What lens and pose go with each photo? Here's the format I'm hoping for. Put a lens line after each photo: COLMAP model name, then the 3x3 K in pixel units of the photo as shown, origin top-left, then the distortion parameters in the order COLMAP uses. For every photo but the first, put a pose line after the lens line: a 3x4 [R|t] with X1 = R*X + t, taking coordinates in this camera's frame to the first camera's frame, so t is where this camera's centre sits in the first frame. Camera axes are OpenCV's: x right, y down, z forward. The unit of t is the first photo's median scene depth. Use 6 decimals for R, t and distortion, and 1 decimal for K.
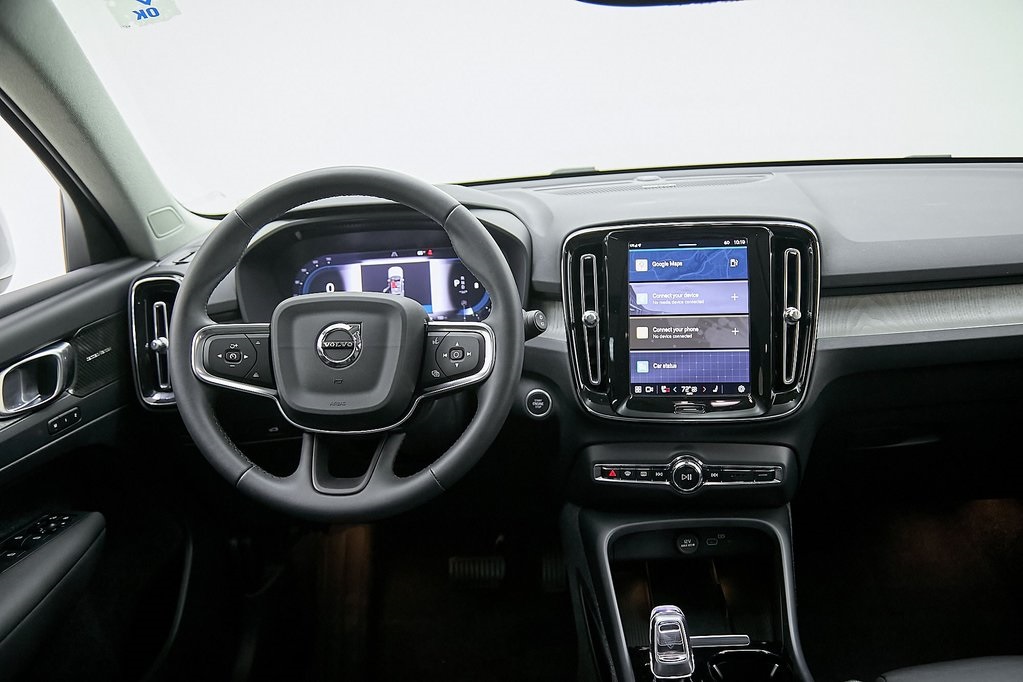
lens RADIAL K [[903.7, 0, 518.3], [0, 903.7, 345.5], [0, 0, 1]] dist [-0.050102, 0.099781]
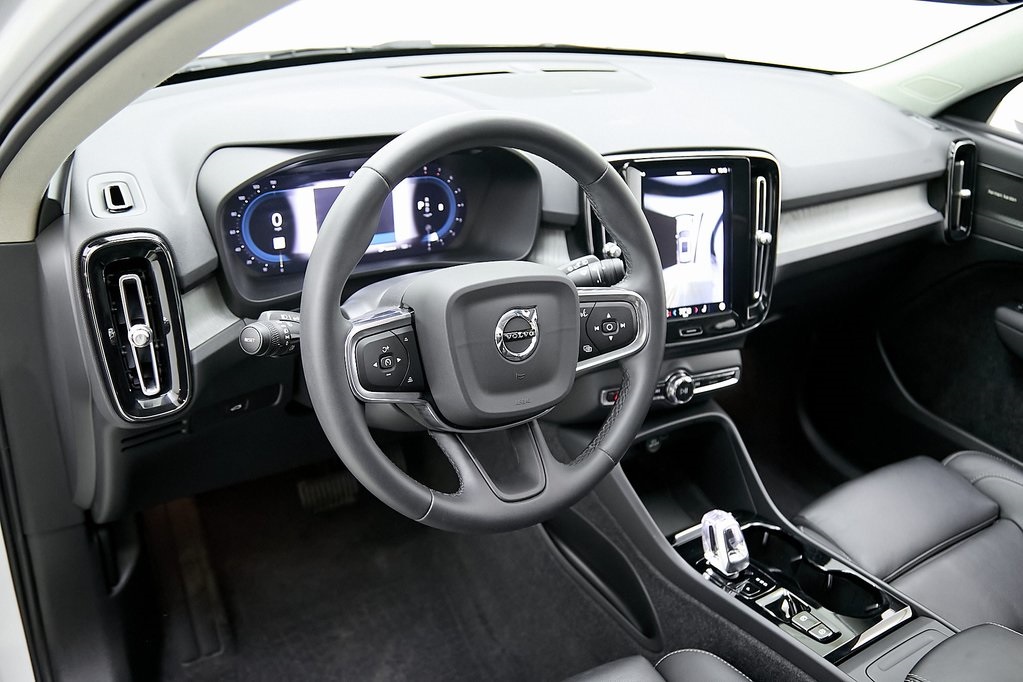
lens RADIAL K [[912.0, 0, 515.2], [0, 912.0, 347.6], [0, 0, 1]] dist [-0.054764, 0.124824]
pose [[0.795499, -0.145843, 0.588142, -0.606814], [-0.000597, 0.970415, 0.241444, -0.168972], [-0.605955, -0.192419, 0.771877, 0.275180]]
